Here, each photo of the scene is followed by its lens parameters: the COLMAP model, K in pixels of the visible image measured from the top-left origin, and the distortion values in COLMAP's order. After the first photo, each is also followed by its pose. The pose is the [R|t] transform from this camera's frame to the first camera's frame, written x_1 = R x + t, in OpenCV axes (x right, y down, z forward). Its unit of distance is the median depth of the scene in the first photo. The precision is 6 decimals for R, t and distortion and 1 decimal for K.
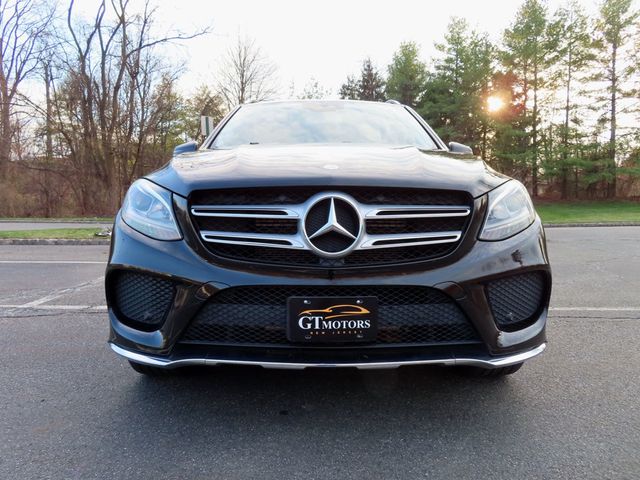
lens RADIAL K [[459.2, 0, 320.8], [0, 459.2, 239.1], [0, 0, 1]] dist [-0.010165, 0.005047]
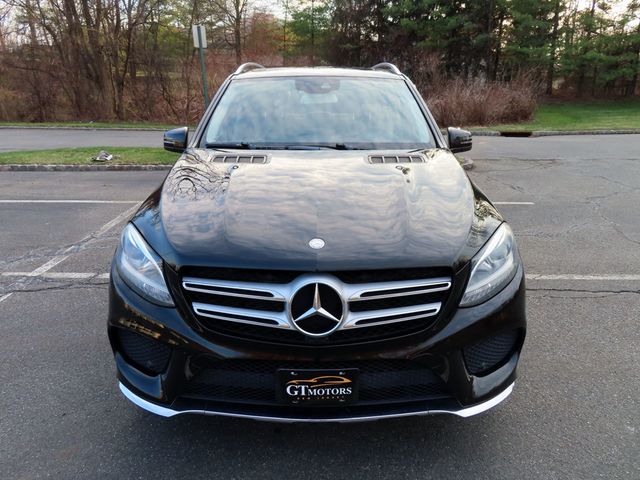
lens RADIAL K [[459.2, 0, 320.3], [0, 459.2, 240.3], [0, 0, 1]] dist [-0.010165, 0.005047]
pose [[0.999960, 0.001401, -0.008782, 0.034639], [0.000697, 0.972139, 0.234405, -0.351608], [0.008865, -0.234402, 0.972099, 0.012387]]
